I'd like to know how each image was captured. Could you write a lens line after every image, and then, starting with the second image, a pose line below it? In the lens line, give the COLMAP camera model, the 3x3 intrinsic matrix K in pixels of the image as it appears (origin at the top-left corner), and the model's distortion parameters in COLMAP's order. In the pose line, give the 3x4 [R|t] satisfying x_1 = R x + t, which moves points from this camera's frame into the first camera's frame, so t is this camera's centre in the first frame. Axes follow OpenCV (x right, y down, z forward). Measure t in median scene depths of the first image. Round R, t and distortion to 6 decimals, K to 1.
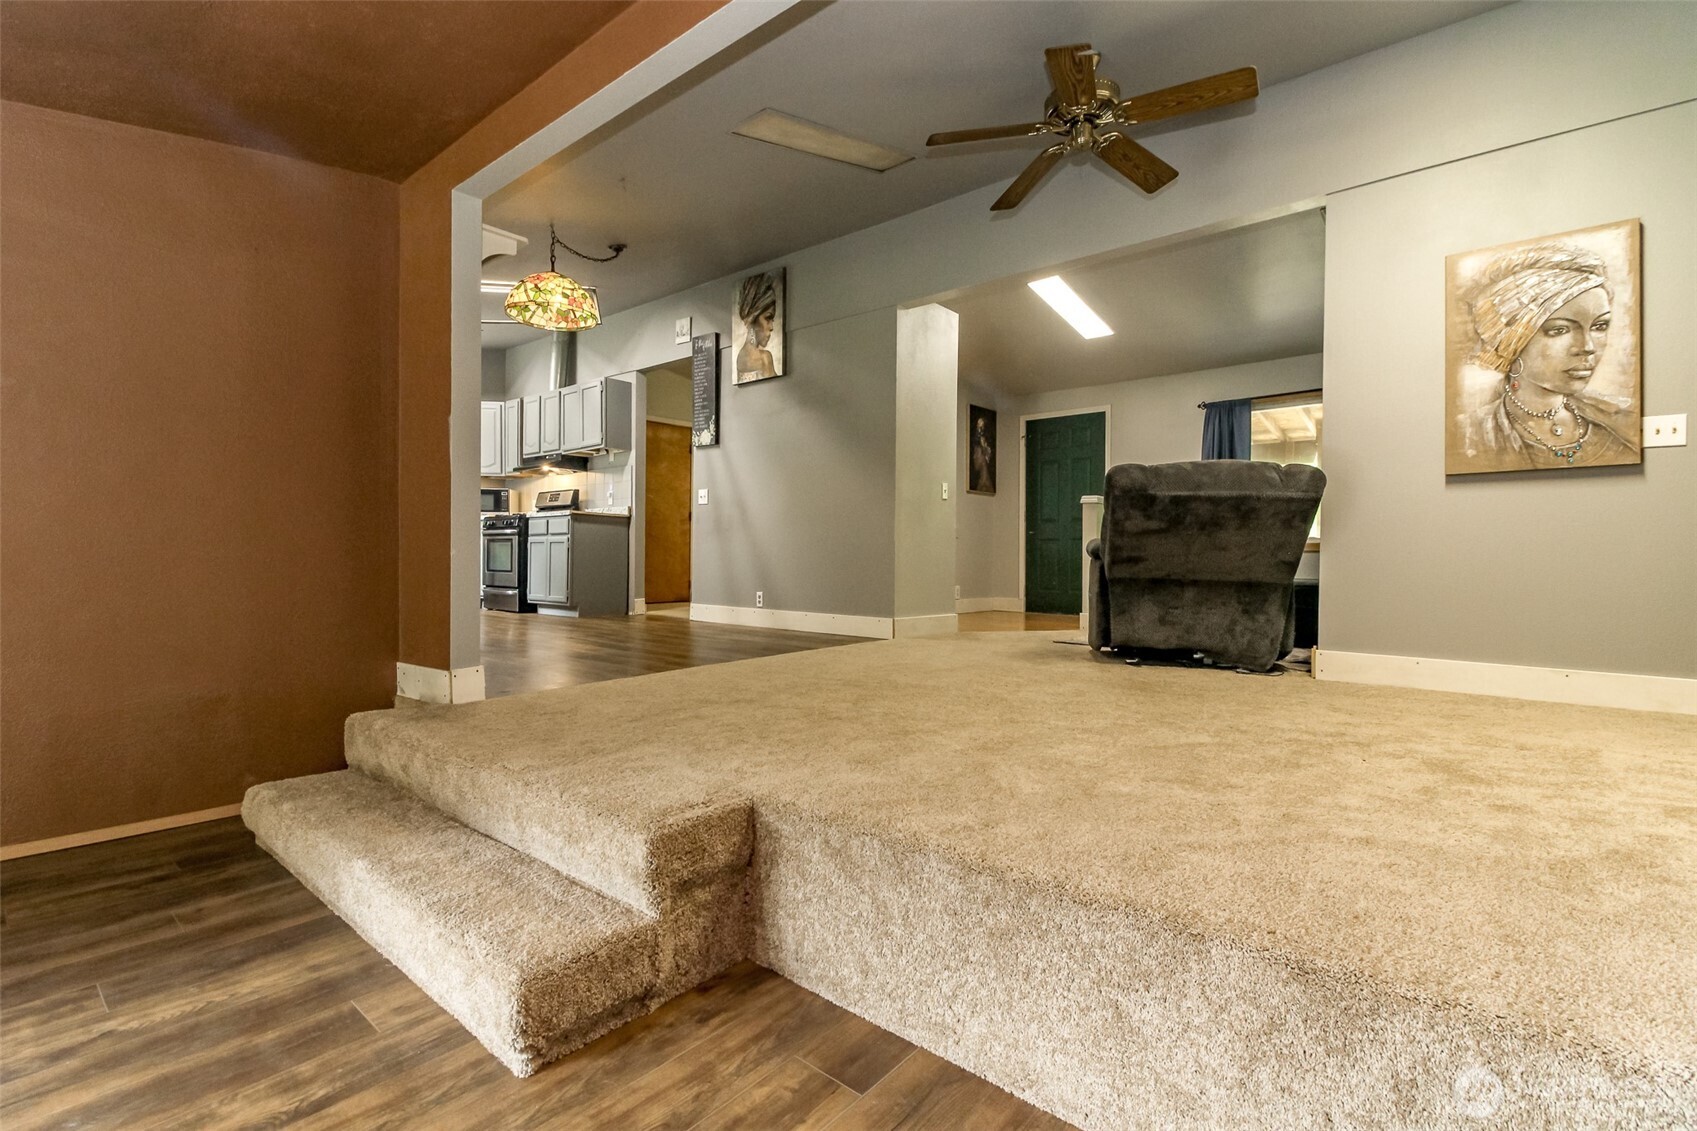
lens RADIAL K [[772.1, 0, 838.1], [0, 772.1, 563.3], [0, 0, 1]] dist [0.010740, -0.009502]
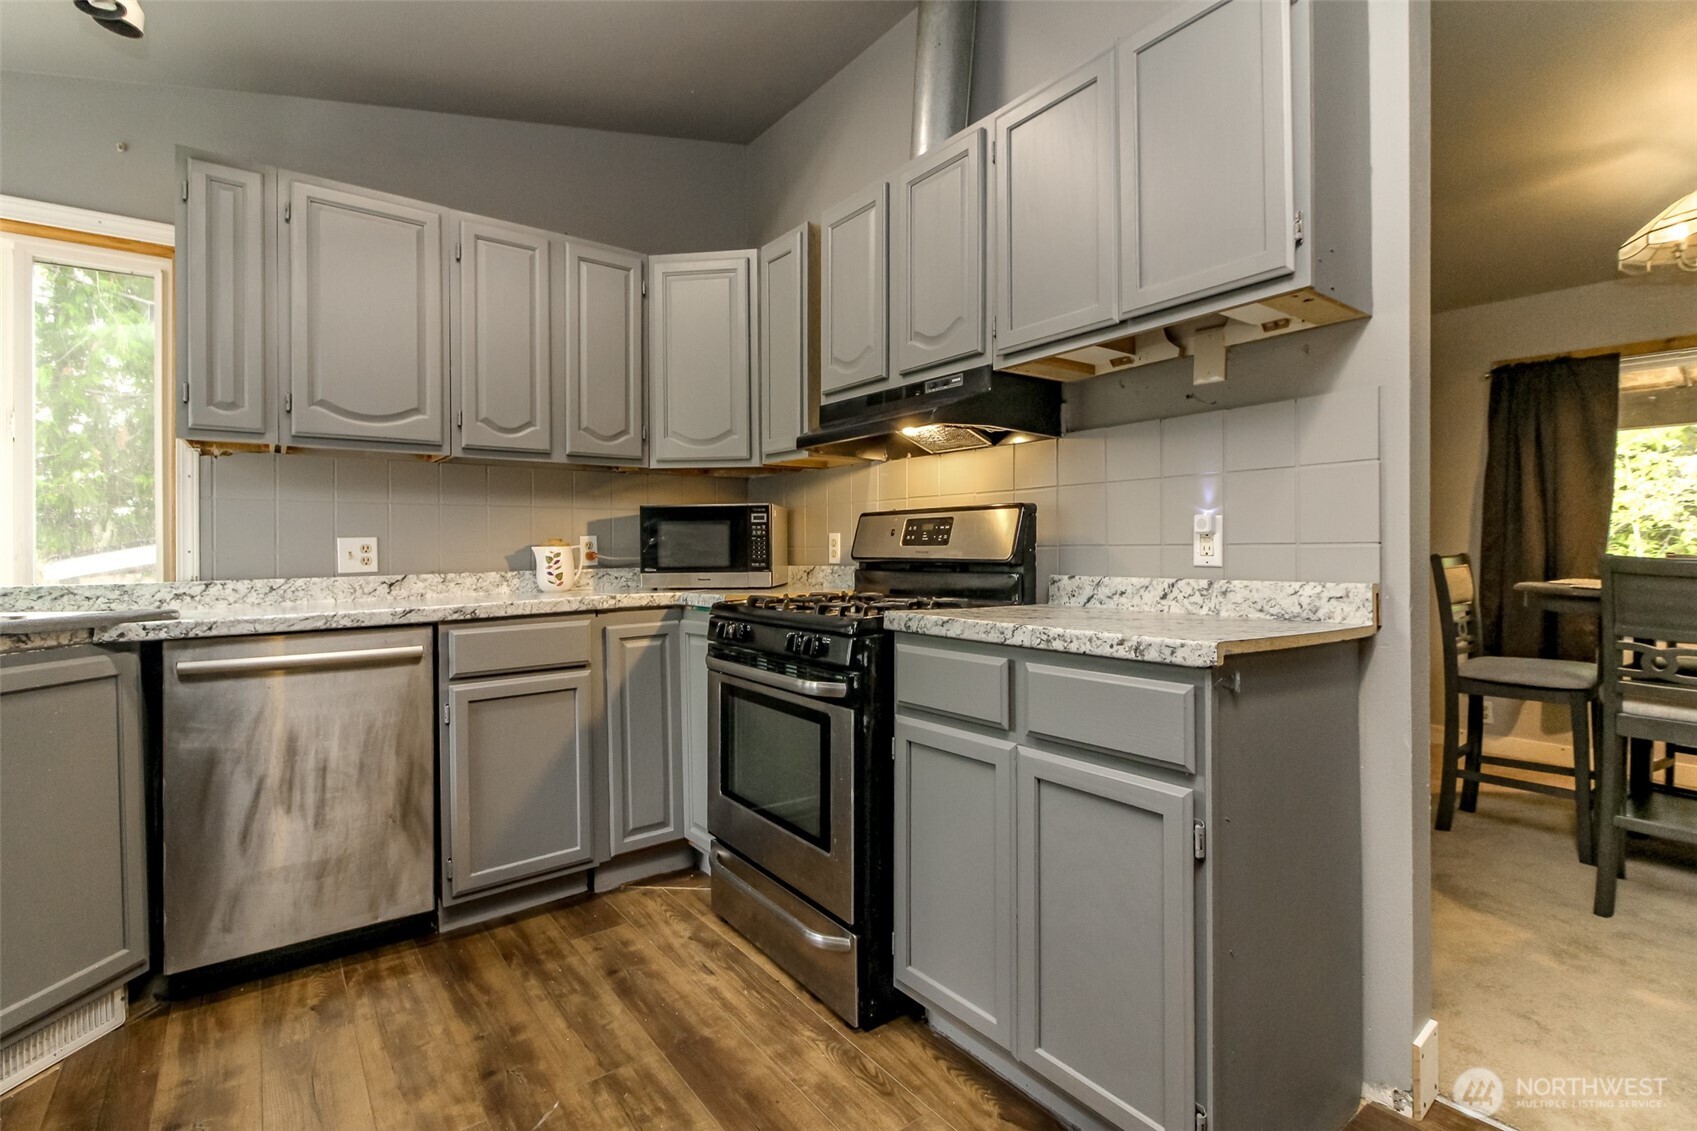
lens RADIAL K [[772.1, 0, 847.7], [0, 772.1, 550.2], [0, 0, 1]] dist [0.010740, -0.009502]
pose [[0.976750, -0.011869, -0.214054, -0.711170], [0.010496, 0.999916, -0.007551, -0.161349], [0.214125, 0.005129, 0.976793, 1.499820]]
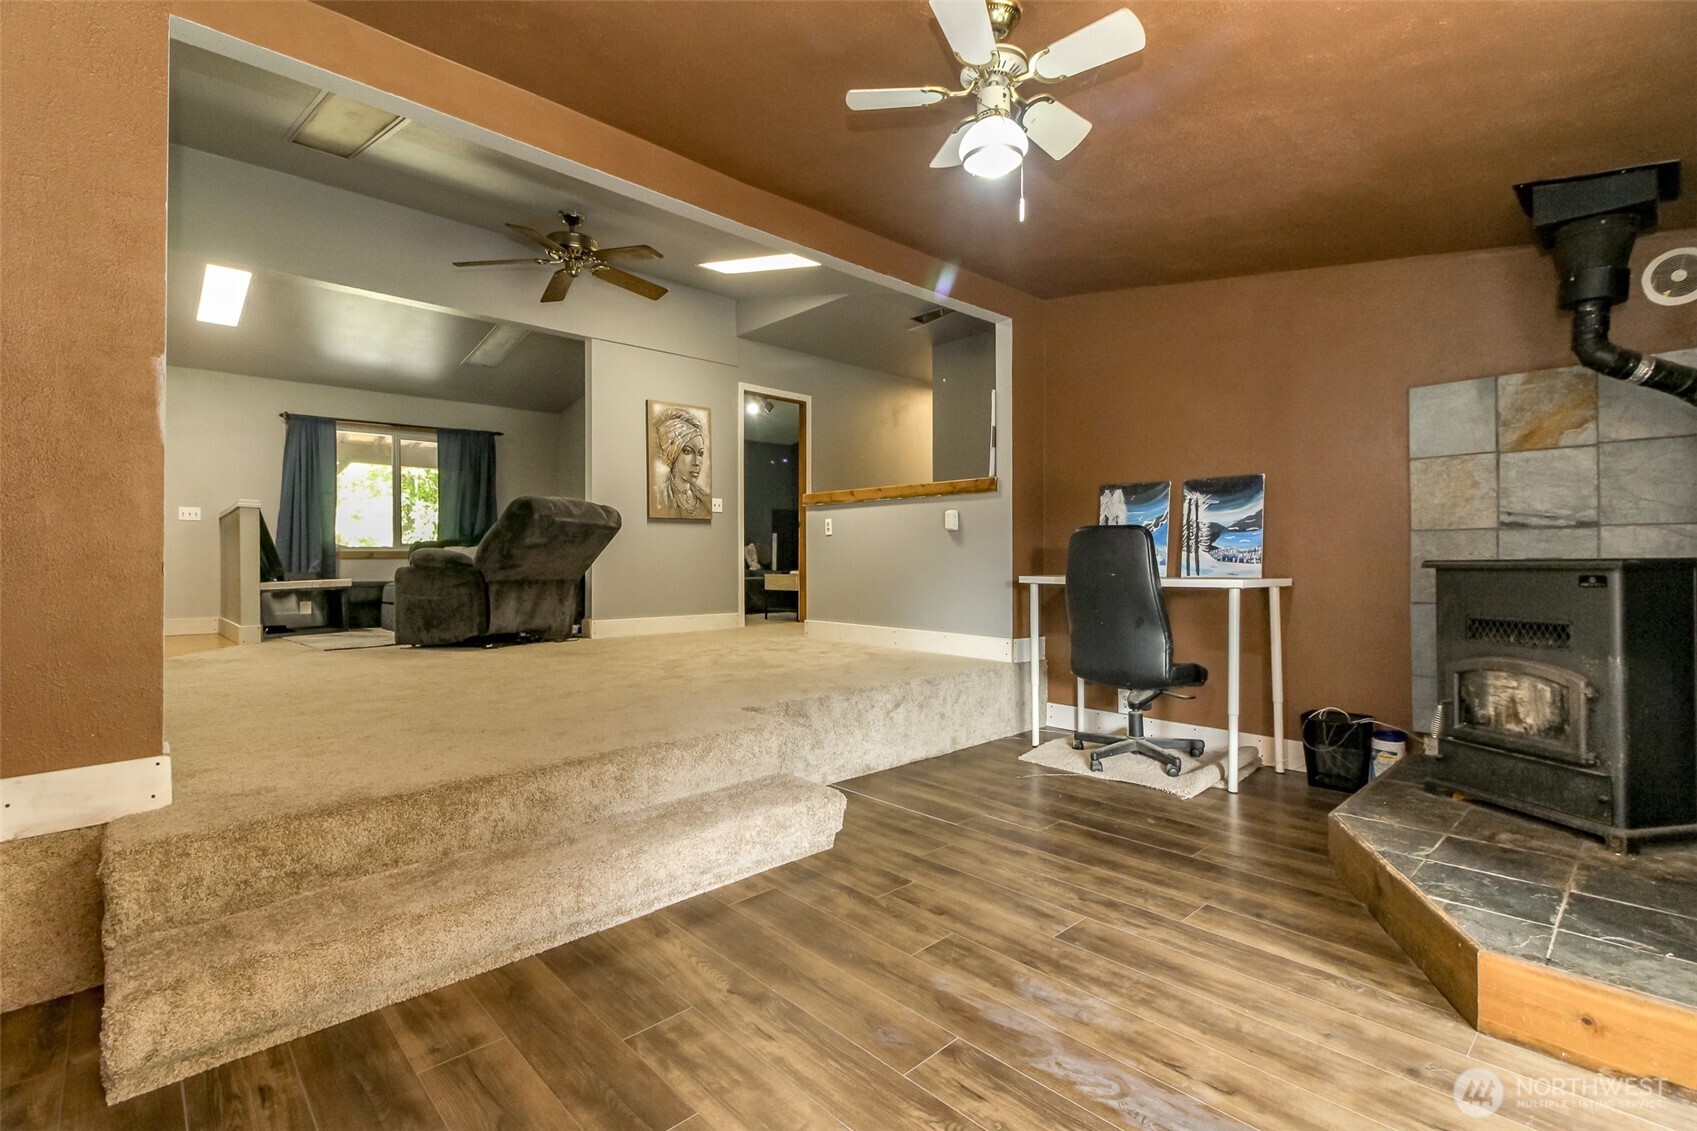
lens RADIAL K [[772.1, 0, 835.2], [0, 772.1, 559.9], [0, 0, 1]] dist [0.010740, -0.009502]
pose [[0.120010, -0.006704, 0.992750, -0.891190], [0.012805, 0.999904, 0.005204, -0.015318], [-0.992690, 0.012087, 0.120084, 0.303258]]
